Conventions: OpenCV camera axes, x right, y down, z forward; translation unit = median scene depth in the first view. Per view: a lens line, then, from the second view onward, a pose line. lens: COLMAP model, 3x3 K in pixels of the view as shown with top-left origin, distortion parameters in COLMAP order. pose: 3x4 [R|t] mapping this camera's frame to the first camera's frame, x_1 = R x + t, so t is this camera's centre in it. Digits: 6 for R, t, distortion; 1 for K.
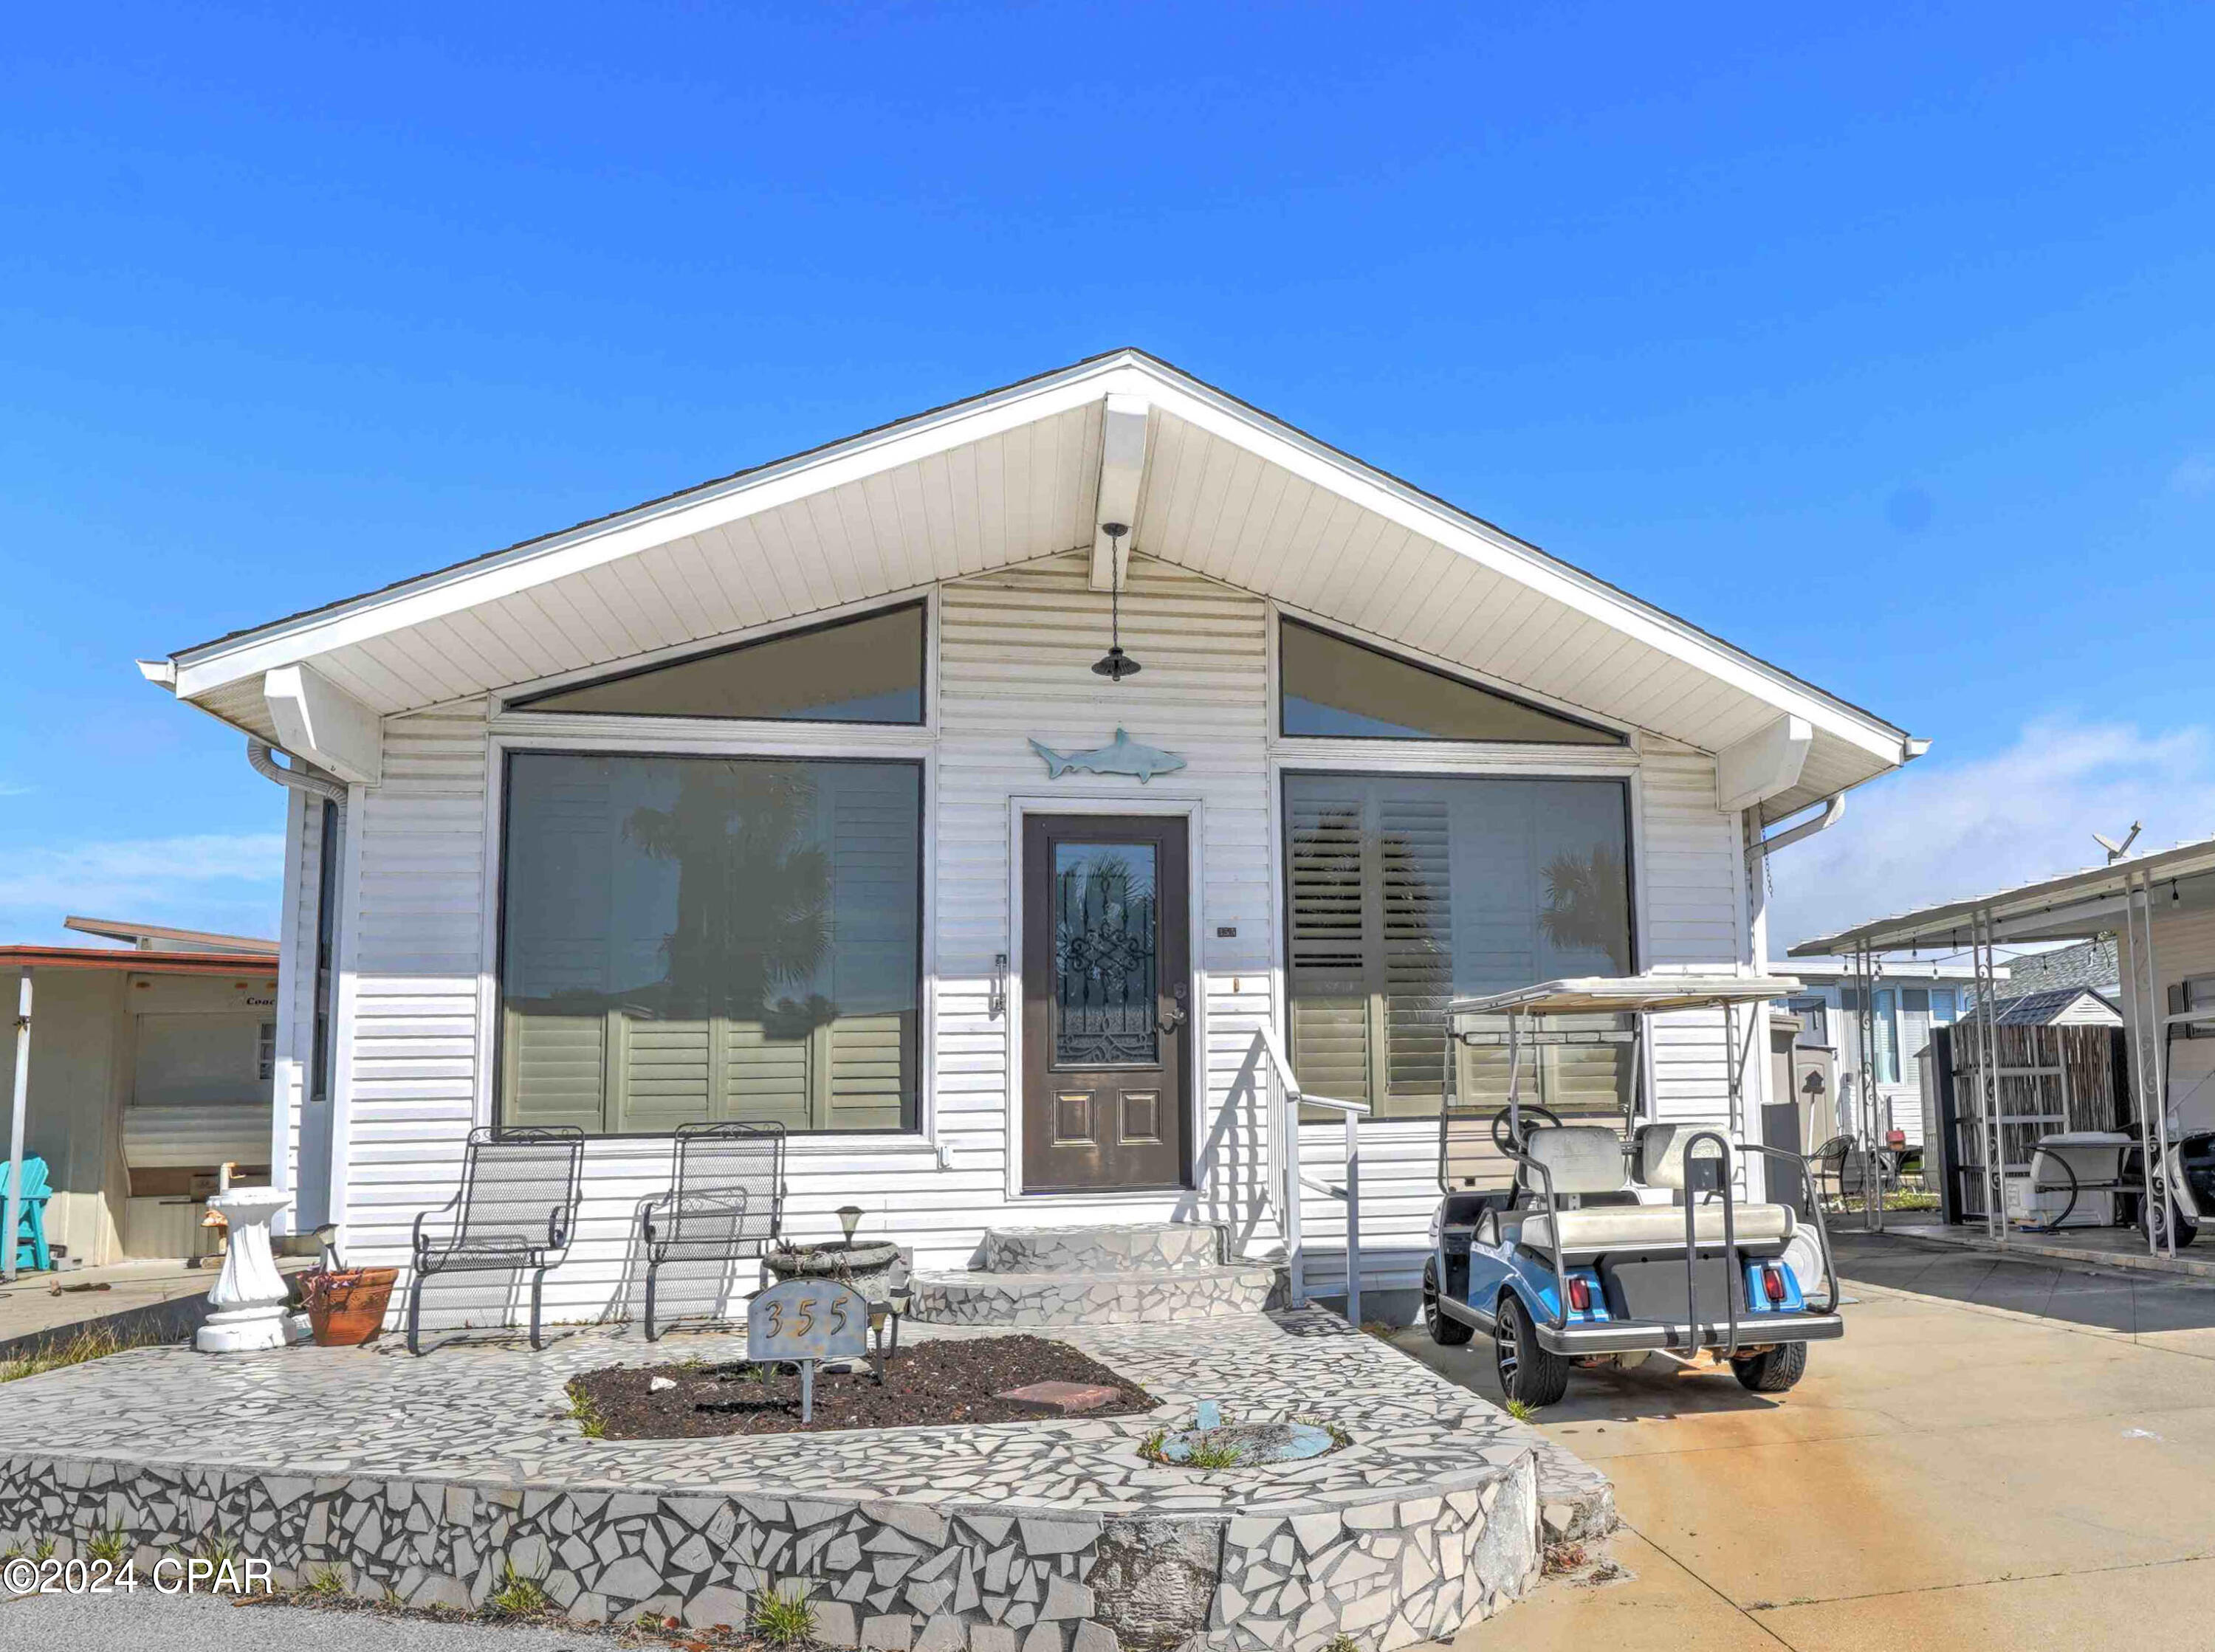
lens RADIAL K [[1560.2, 0, 1361.3], [0, 1560.2, 971.5], [0, 0, 1]] dist [-0.016915, -0.000314]
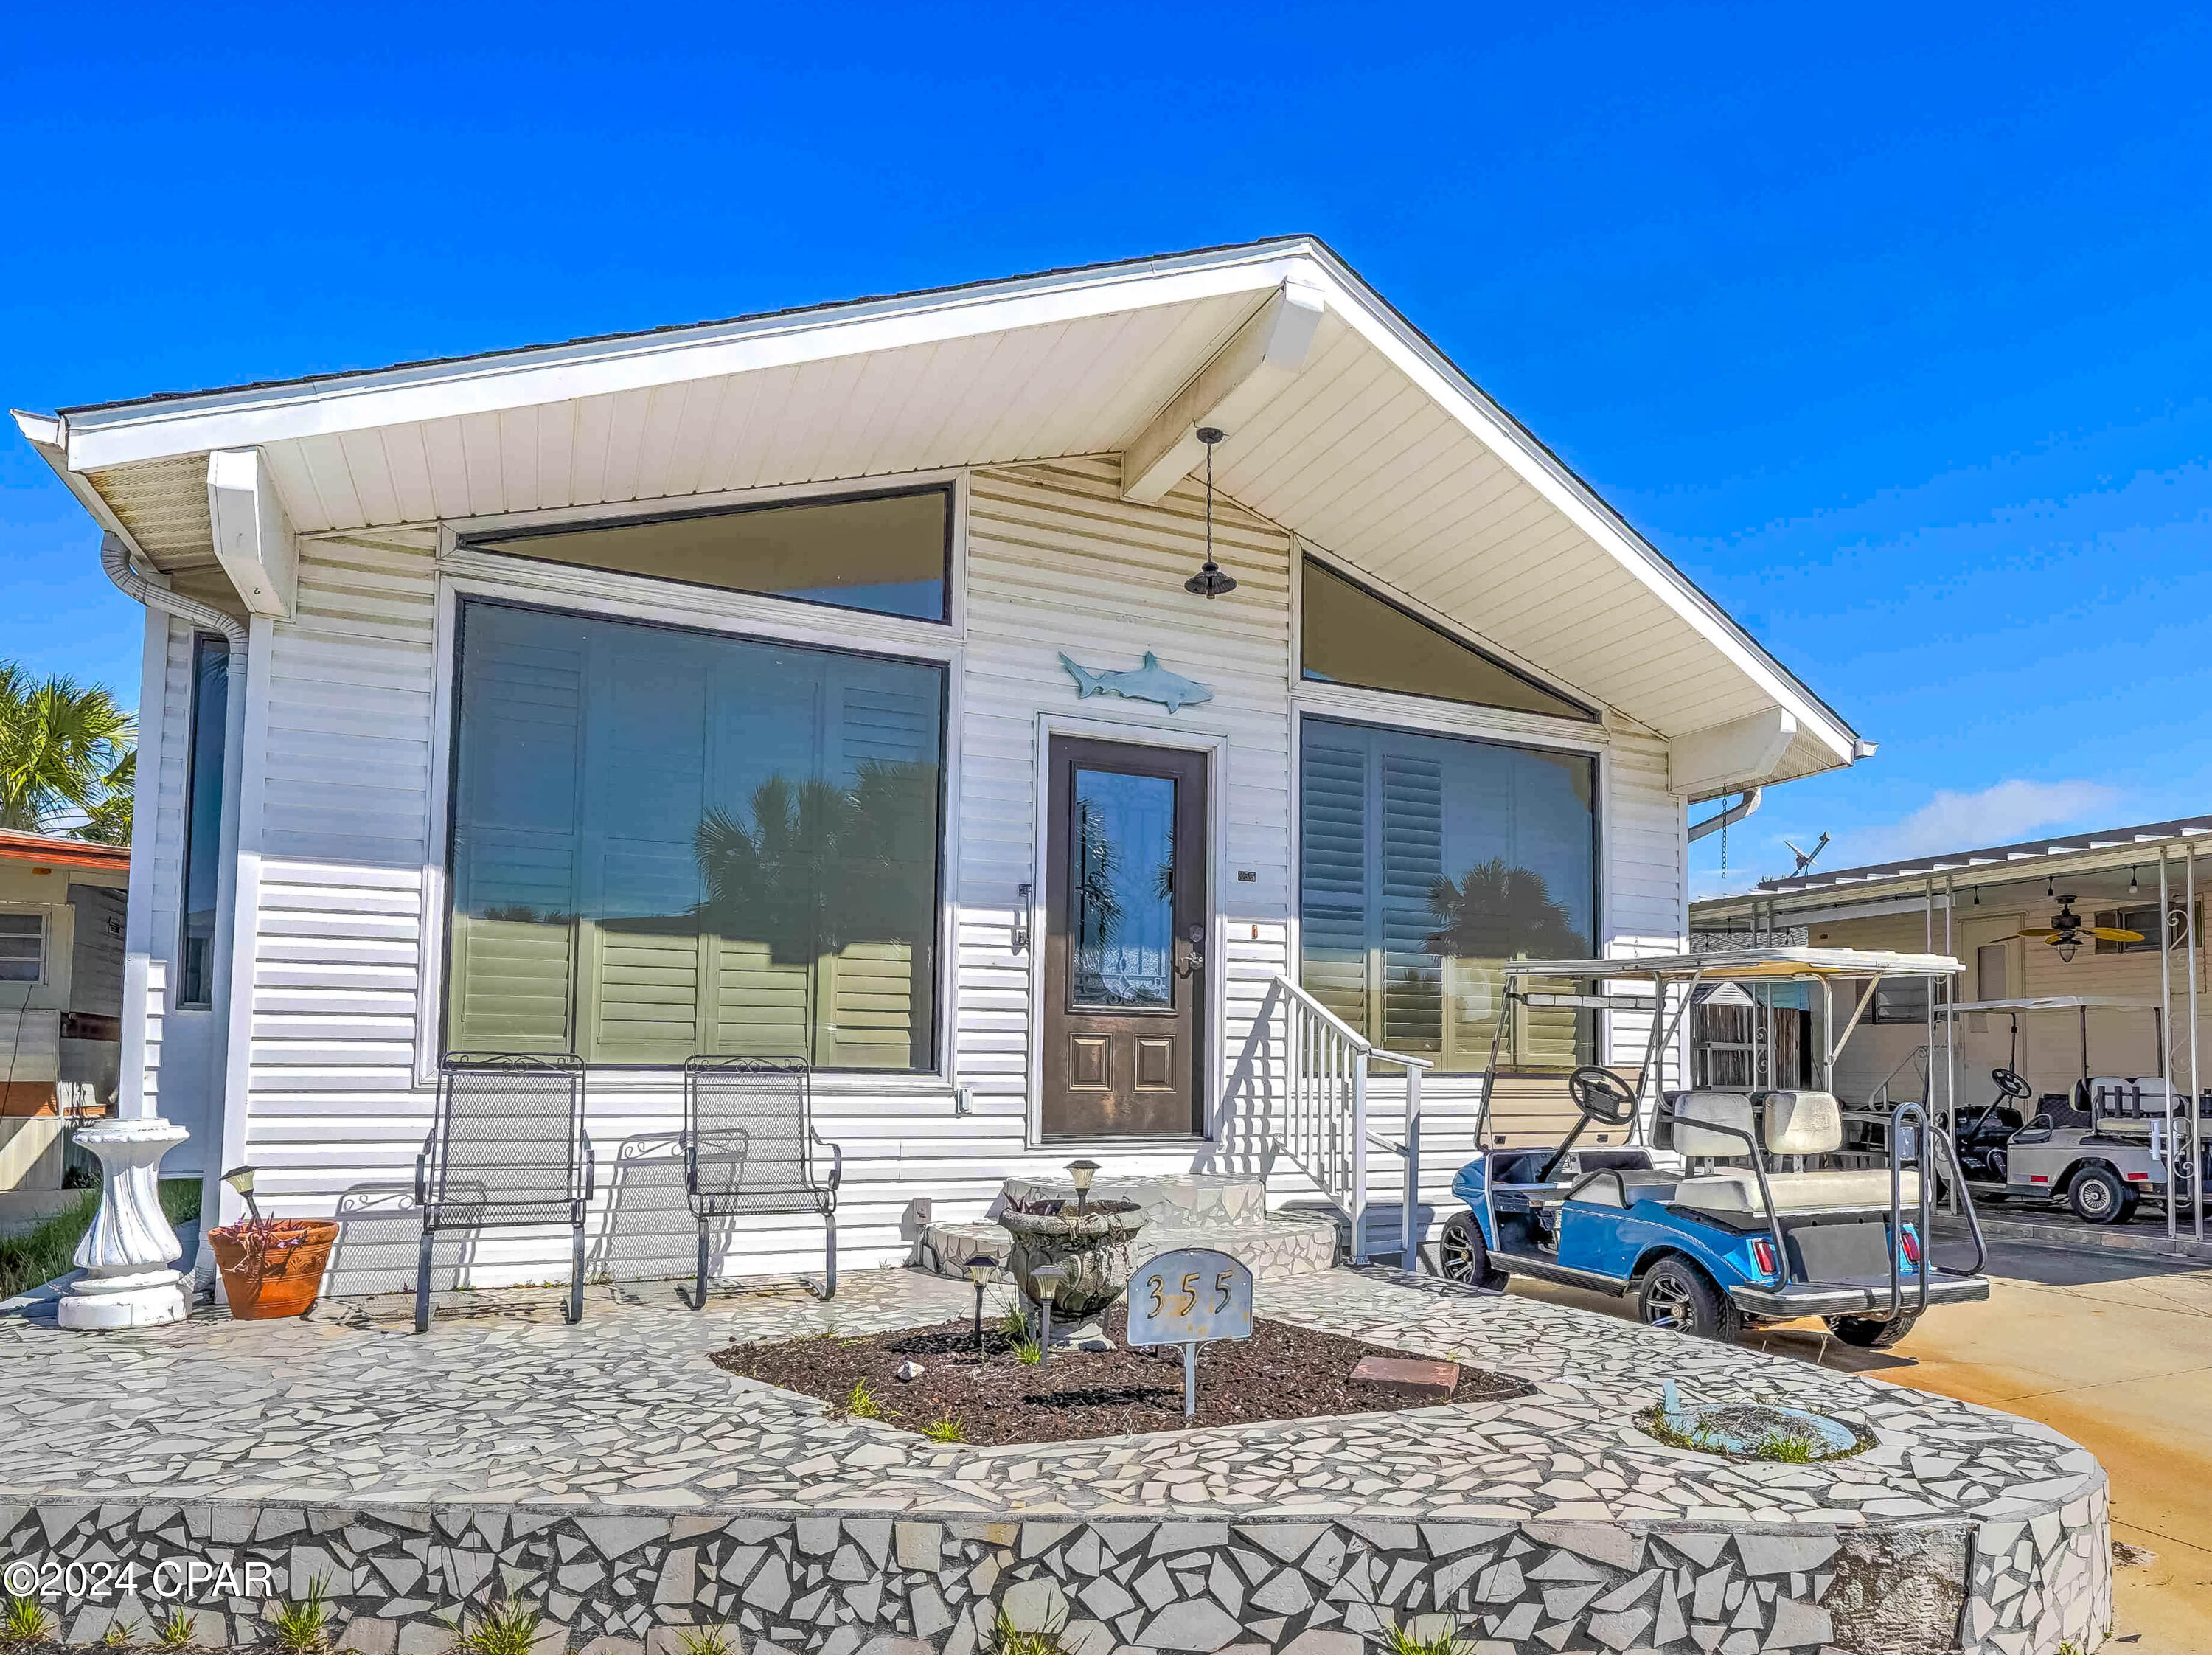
lens RADIAL K [[1444.0, 0, 1275.4], [0, 1444.0, 991.4], [0, 0, 1]] dist [-0.003629, 0.000849]
pose [[0.964589, 0.047575, 0.259431, -0.332008], [-0.058168, 0.997751, 0.033306, 0.016993], [-0.257263, -0.047217, 0.965187, 0.143038]]
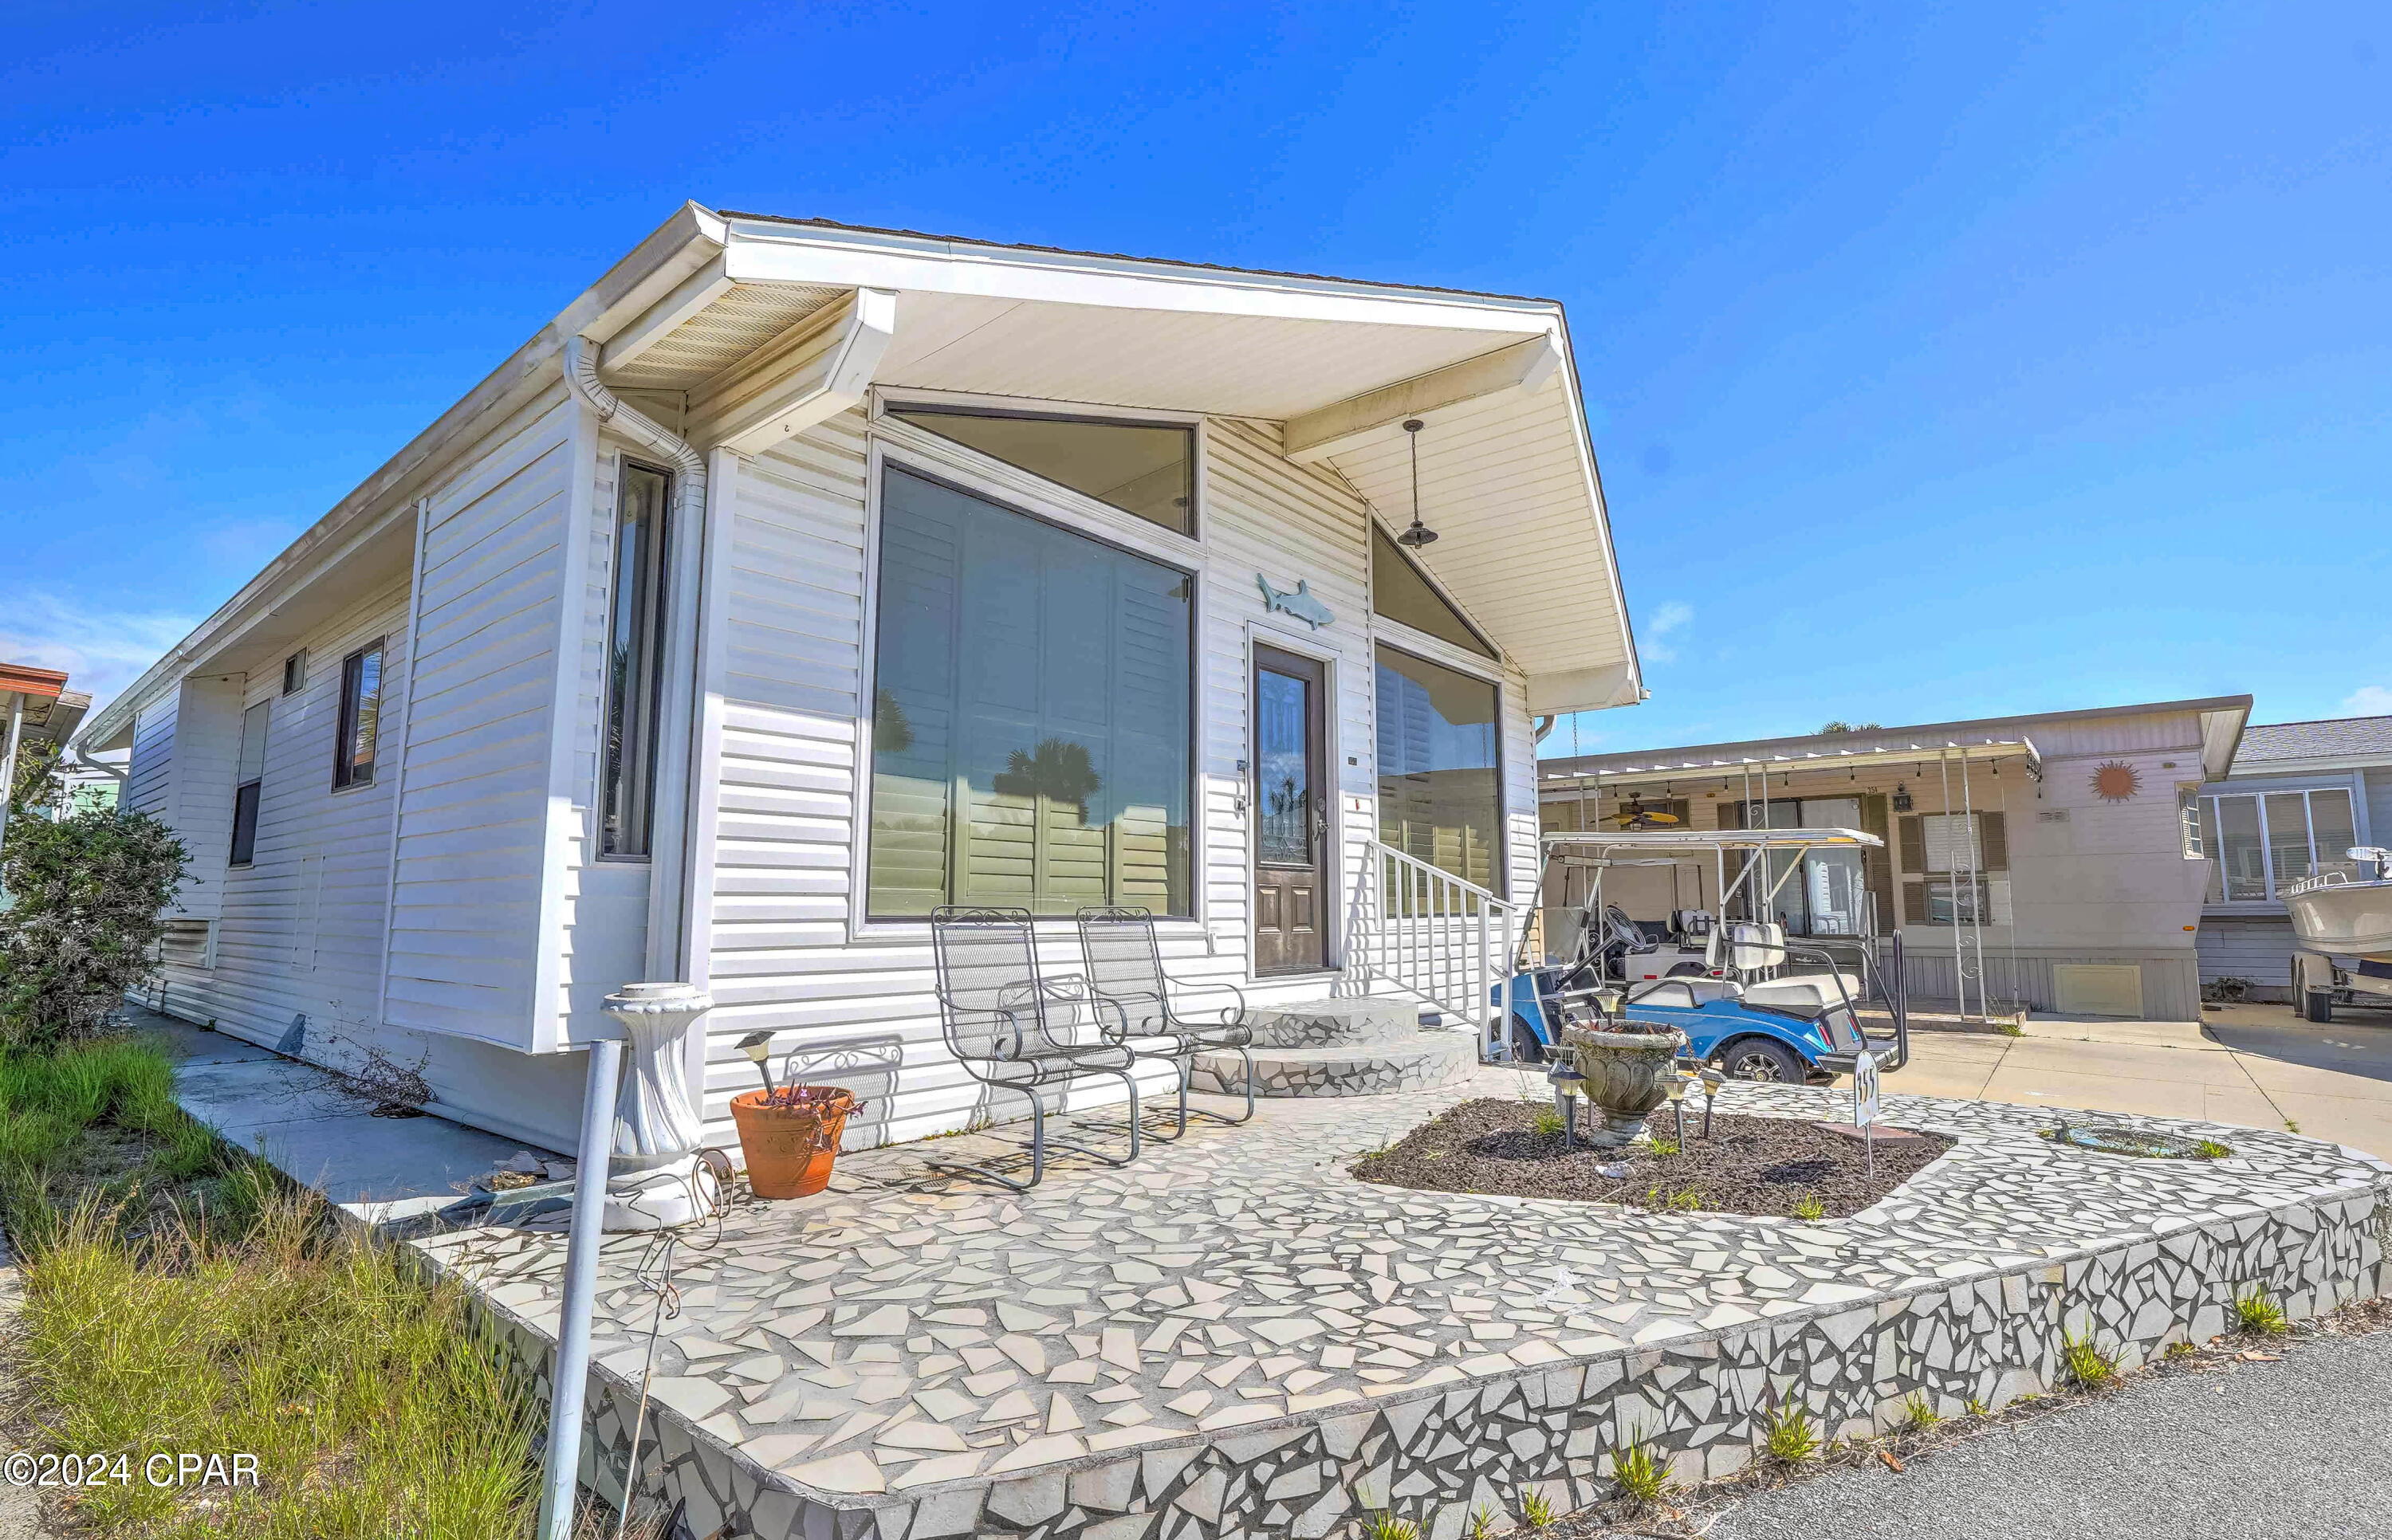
lens RADIAL K [[1103.5, 0, 1241.3], [0, 1103.5, 780.0], [0, 0, 1]] dist [-0.024229, 0.000894]
pose [[0.769198, 0.097783, 0.631484, -0.784203], [-0.080414, 0.995179, -0.056148, 0.051118], [-0.633930, -0.007591, 0.773353, 0.422985]]
